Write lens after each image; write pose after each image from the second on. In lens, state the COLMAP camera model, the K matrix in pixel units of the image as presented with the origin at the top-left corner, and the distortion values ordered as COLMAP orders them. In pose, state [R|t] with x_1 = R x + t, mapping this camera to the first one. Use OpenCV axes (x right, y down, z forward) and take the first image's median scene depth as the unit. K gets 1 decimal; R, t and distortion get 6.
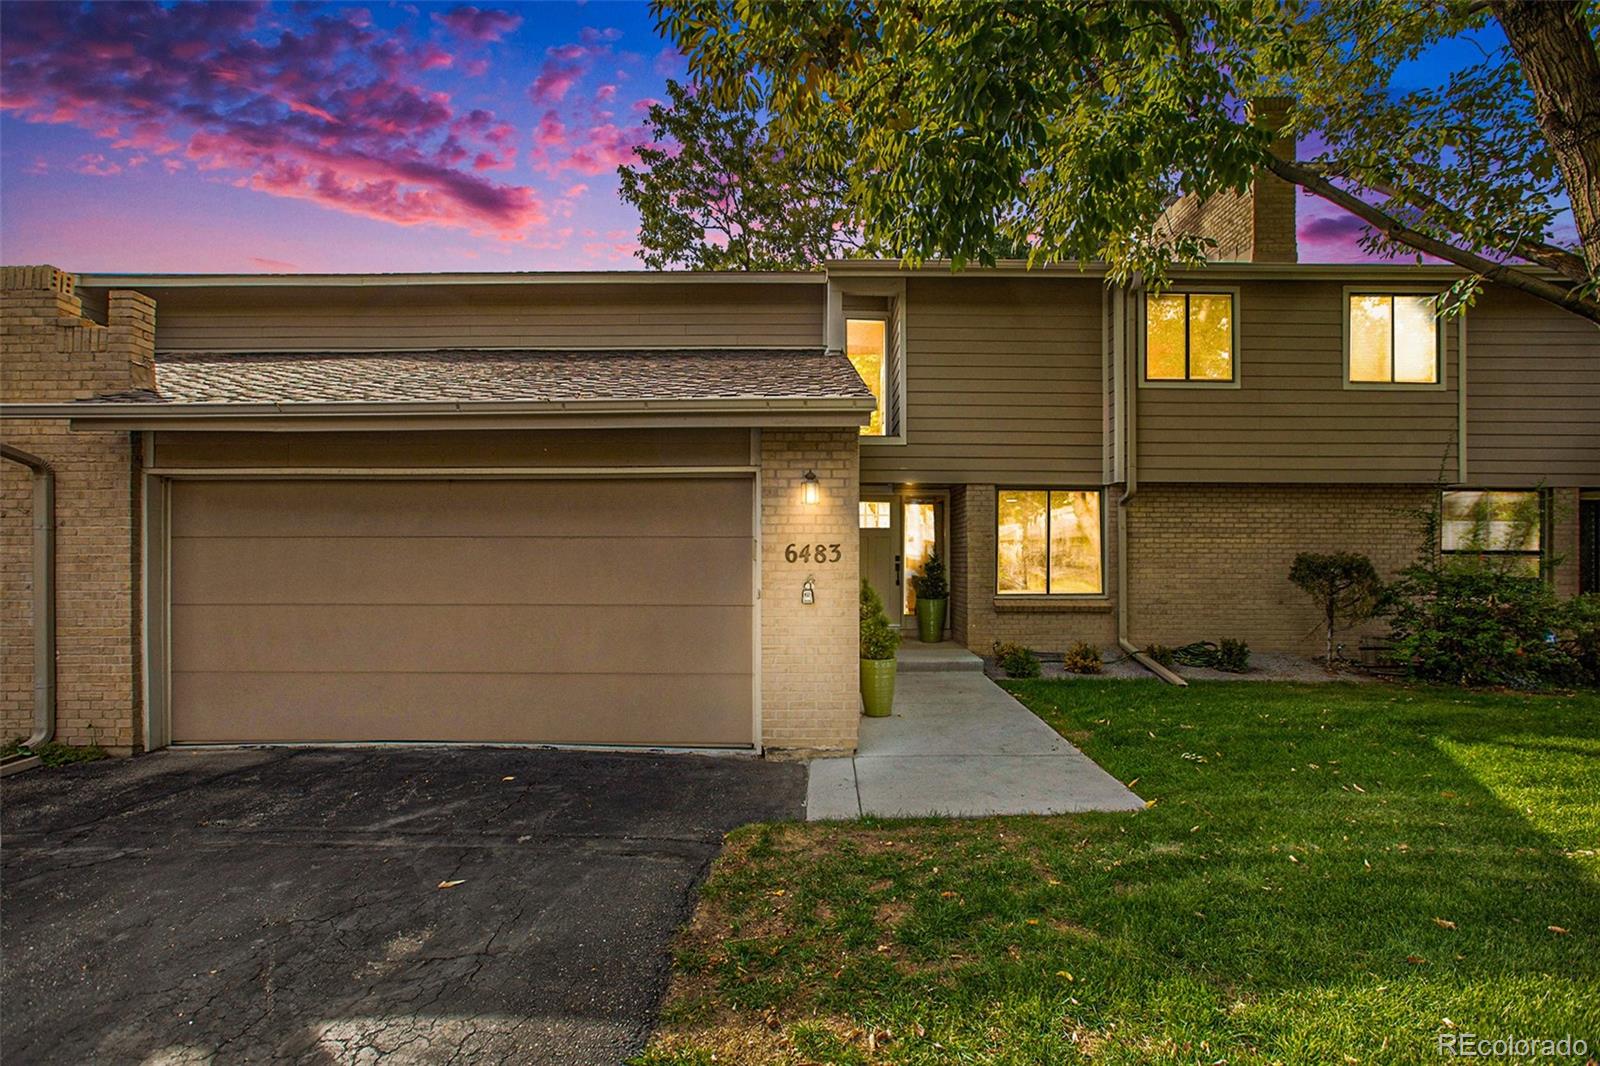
lens RADIAL K [[735.7, 0, 799.2], [0, 735.7, 590.9], [0, 0, 1]] dist [-0.002121, 0.000292]
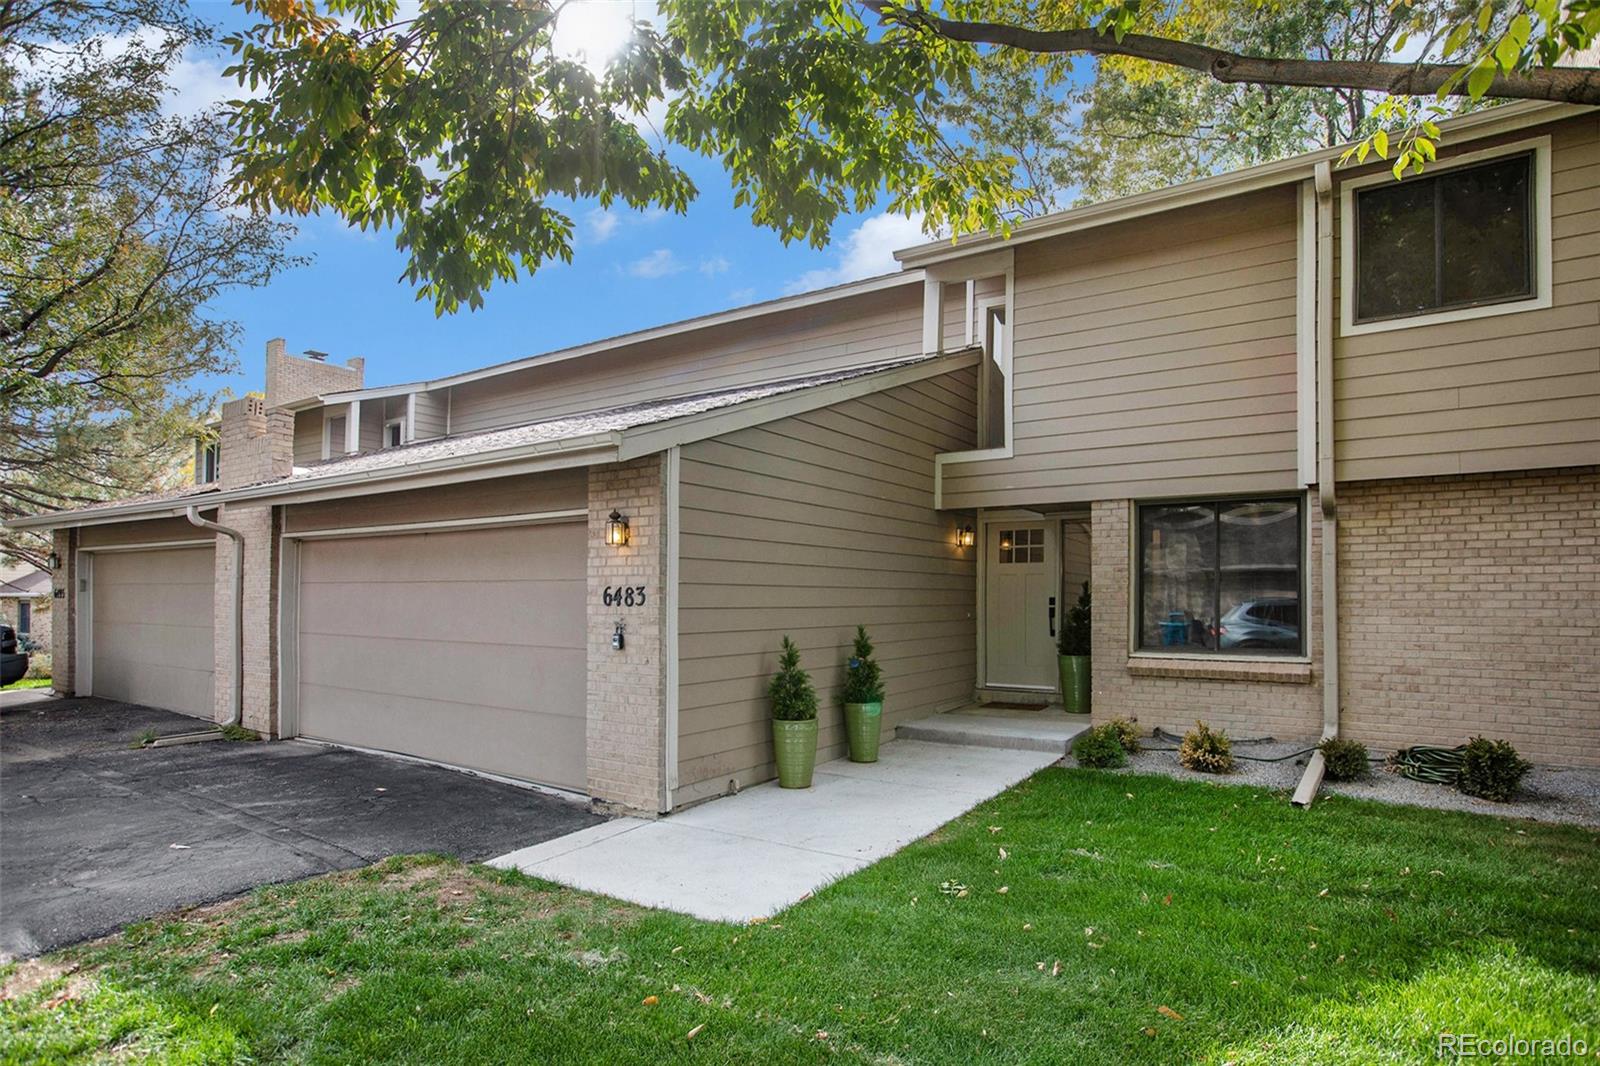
lens RADIAL K [[880.5, 0, 799.1], [0, 880.5, 591.4], [0, 0, 1]] dist [-0.017843, 0.001123]
pose [[0.825425, 0.000739, -0.564512, 0.842499], [-0.025144, 0.999055, -0.035458, -0.023046], [0.563952, 0.043462, 0.824663, 0.194487]]
